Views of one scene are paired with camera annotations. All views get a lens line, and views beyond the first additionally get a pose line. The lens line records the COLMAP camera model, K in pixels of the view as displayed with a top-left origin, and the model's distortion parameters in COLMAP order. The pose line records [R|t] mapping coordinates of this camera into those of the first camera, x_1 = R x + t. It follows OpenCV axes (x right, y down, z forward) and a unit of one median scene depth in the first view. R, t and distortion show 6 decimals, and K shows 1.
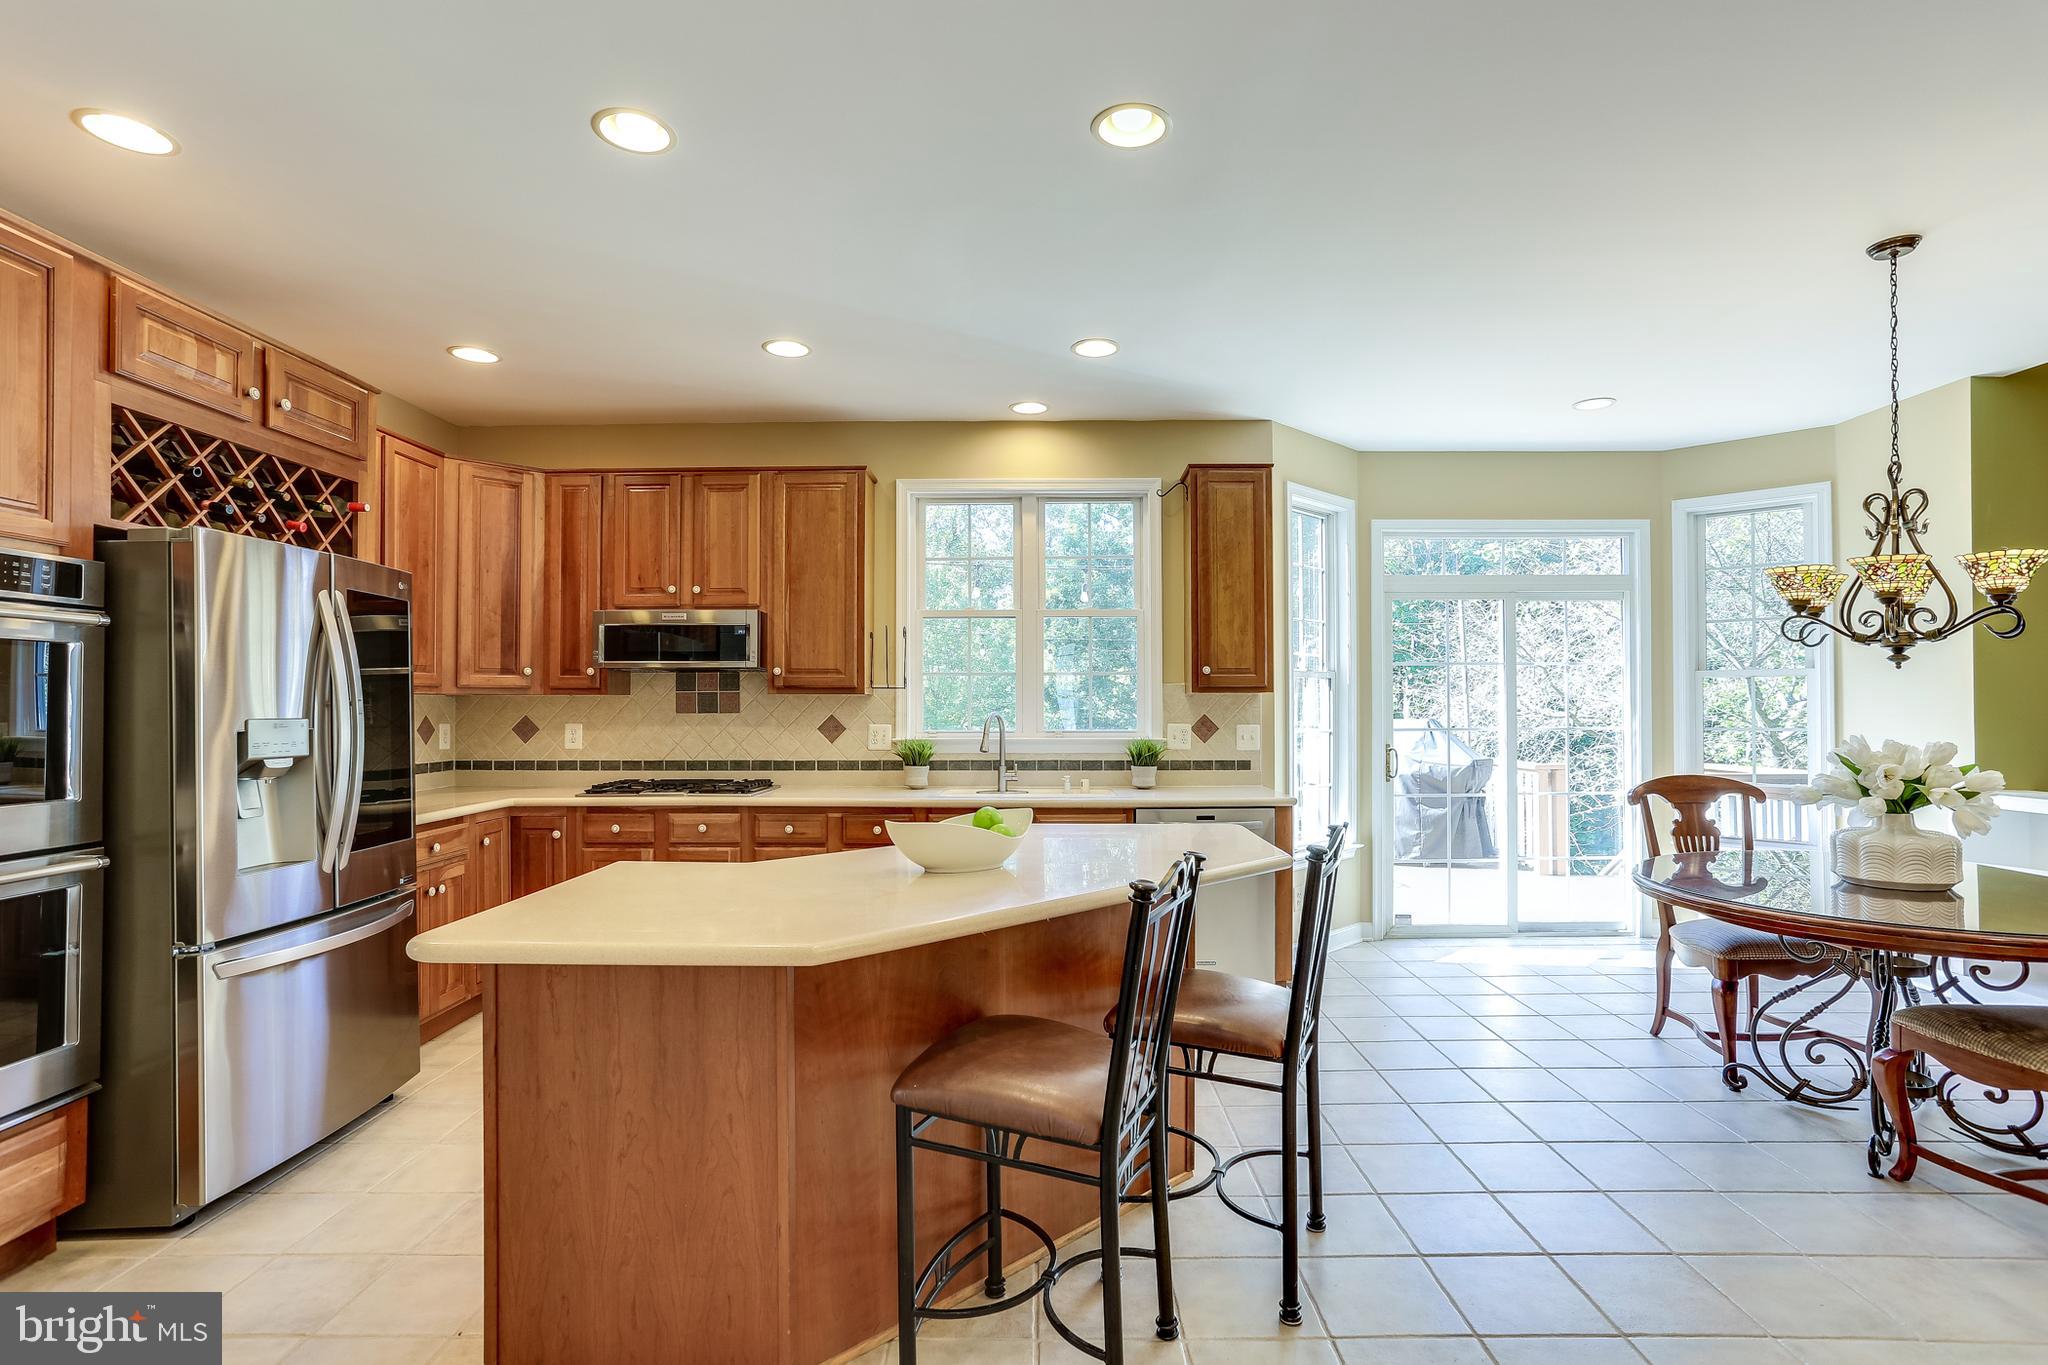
lens RADIAL K [[994.4, 0, 1028.9], [0, 994.4, 702.3], [0, 0, 1]] dist [-0.024610, 0.005441]
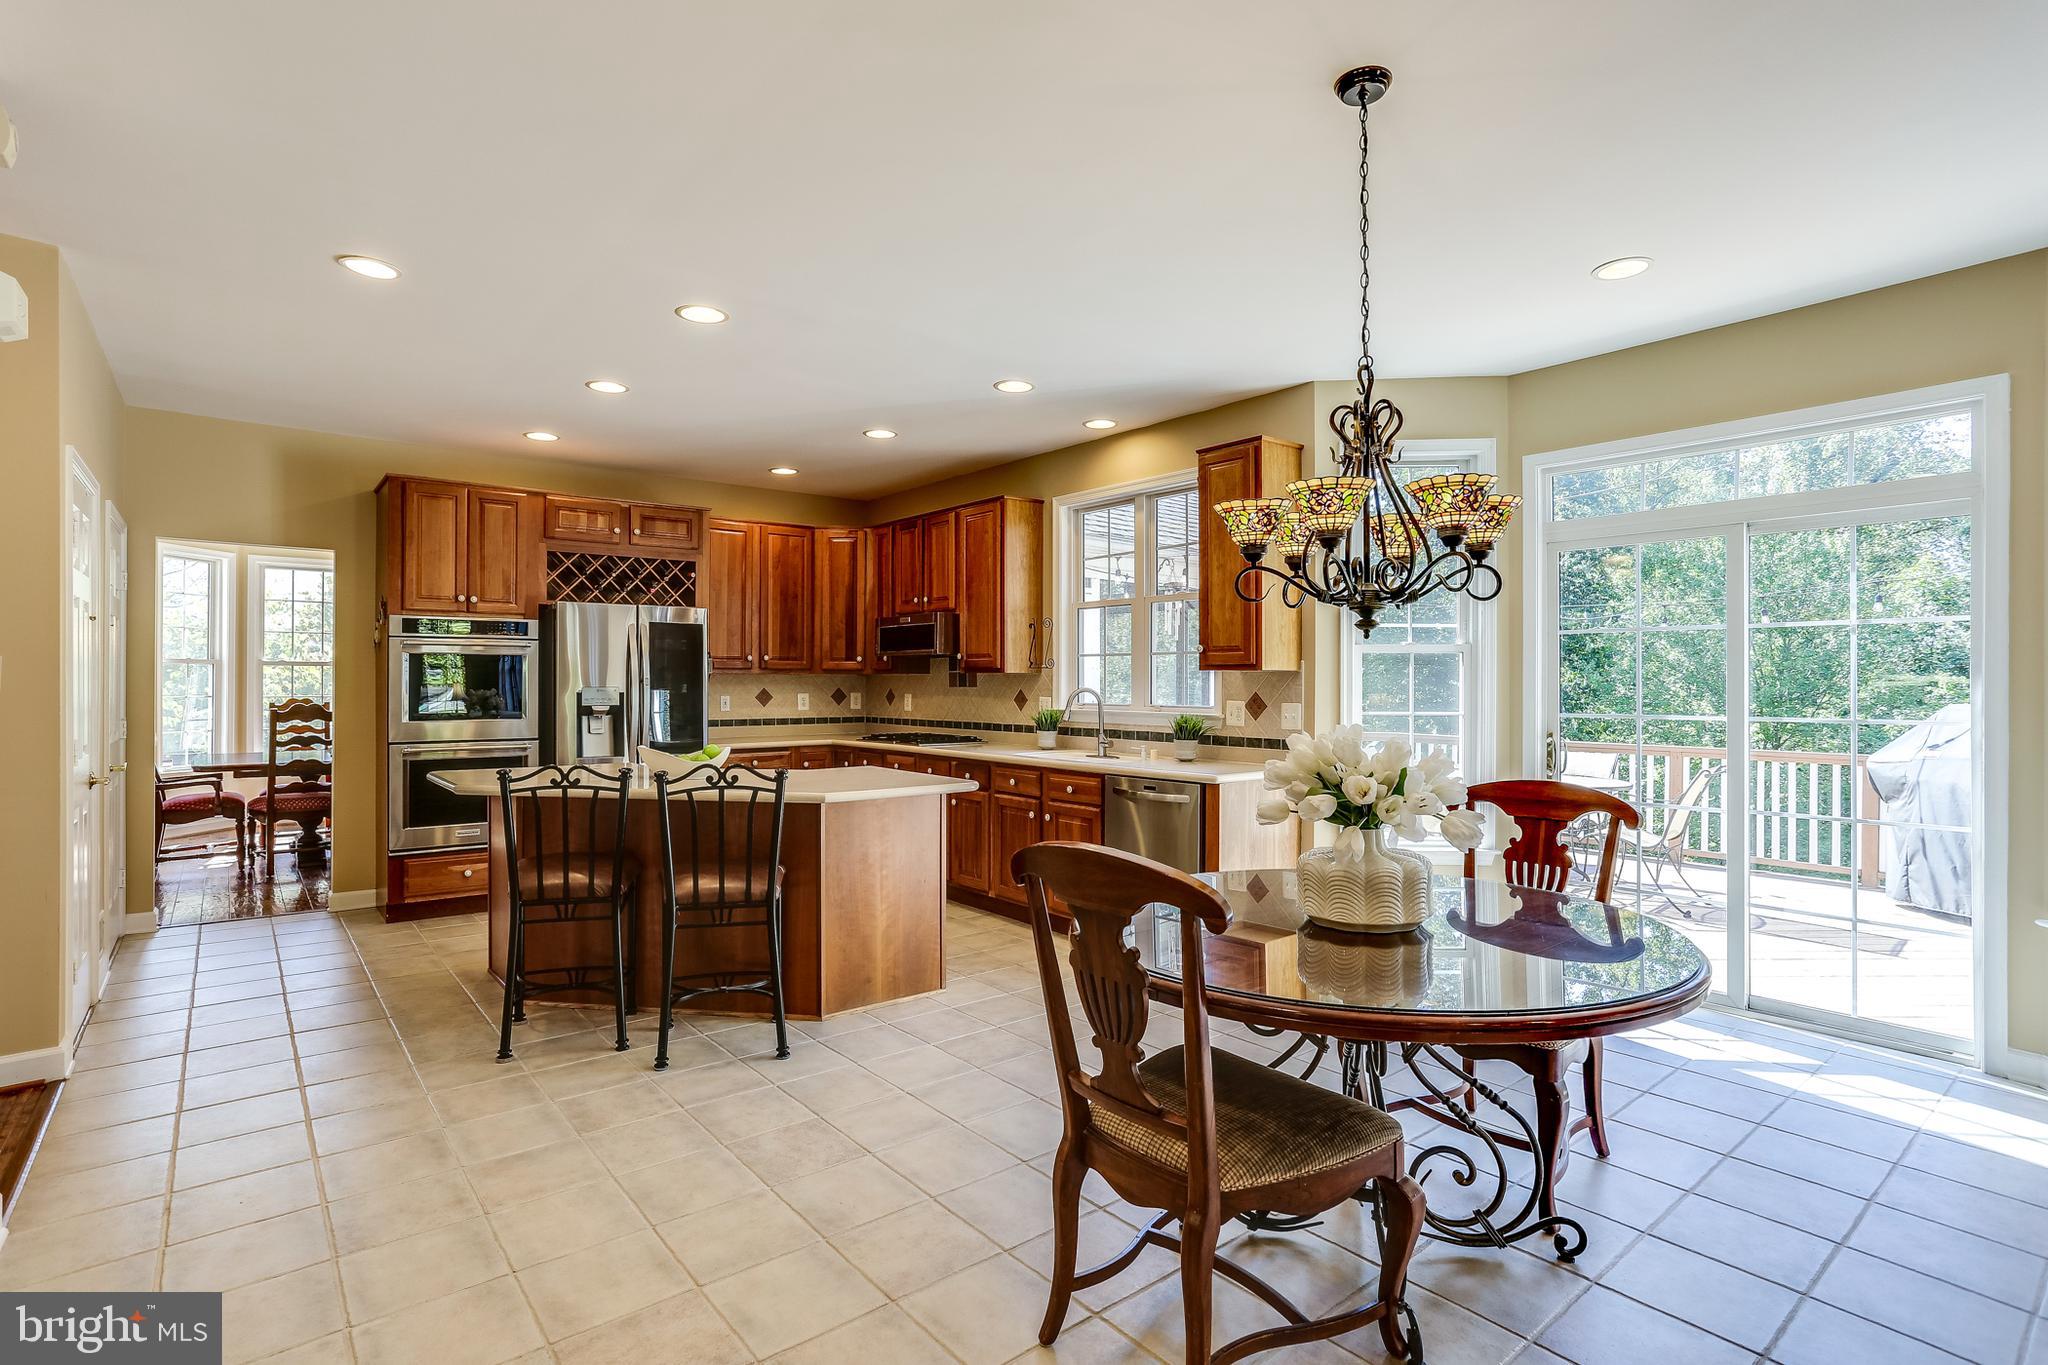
lens RADIAL K [[994.4, 0, 1017.6], [0, 994.4, 673.3], [0, 0, 1]] dist [-0.024610, 0.005441]
pose [[0.636796, -0.003534, -0.771024, 0.849938], [0.001152, 0.999993, -0.003632, -0.003261], [0.771031, 0.001424, 0.636795, 0.198968]]
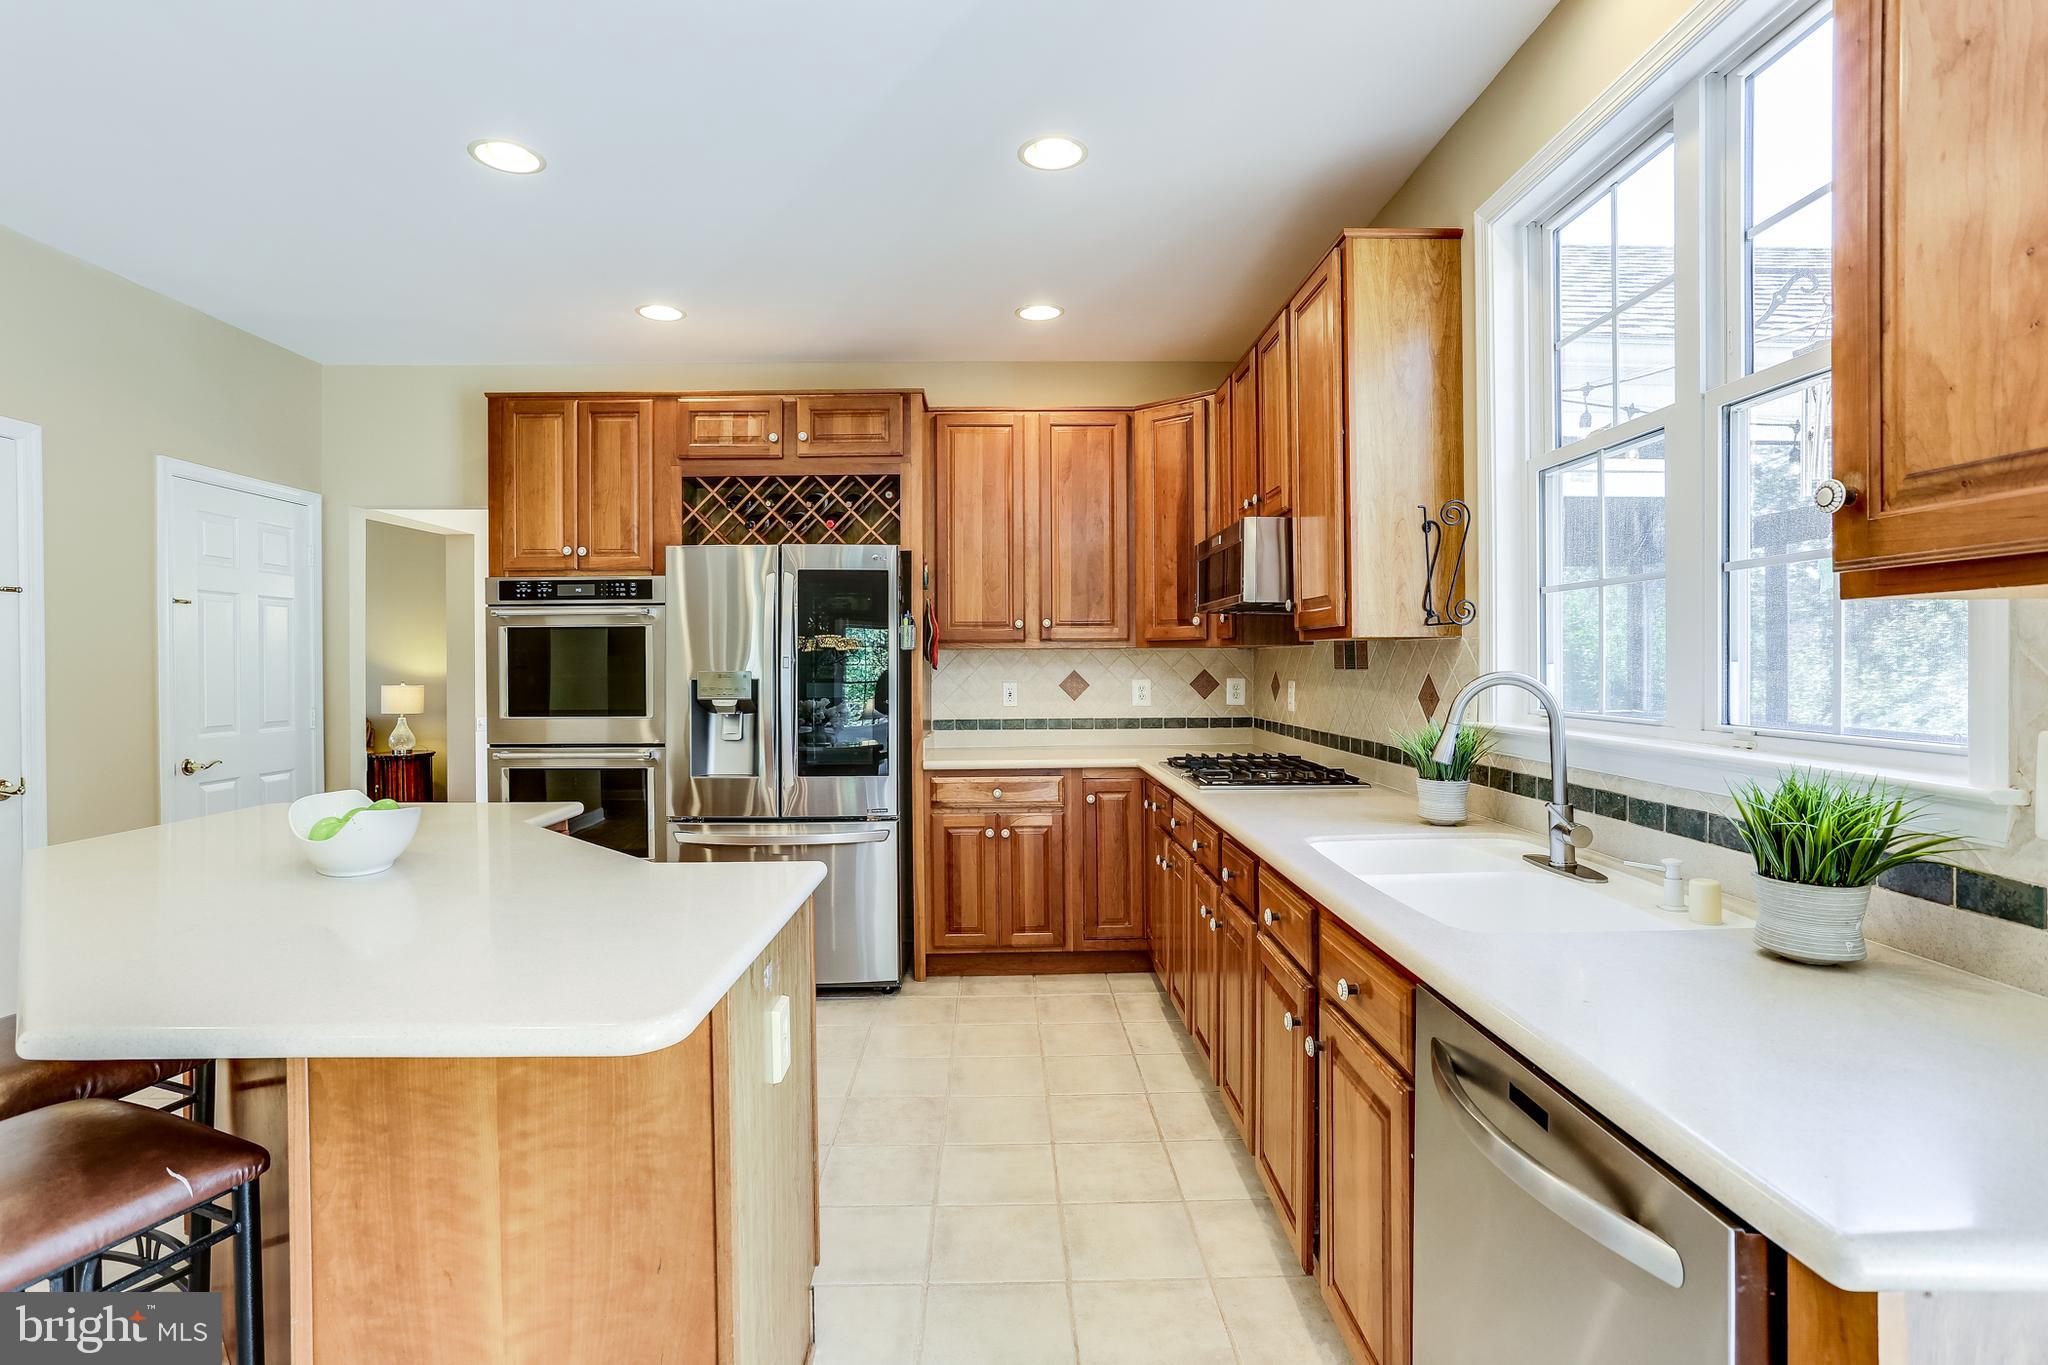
lens RADIAL K [[994.4, 0, 1030.2], [0, 994.4, 667.8], [0, 0, 1]] dist [-0.024610, 0.005441]
pose [[0.036353, 0.006268, -0.999319, 0.391705], [0.010482, 0.999923, 0.006653, 0.003470], [0.999284, -0.010716, 0.036285, 0.813849]]
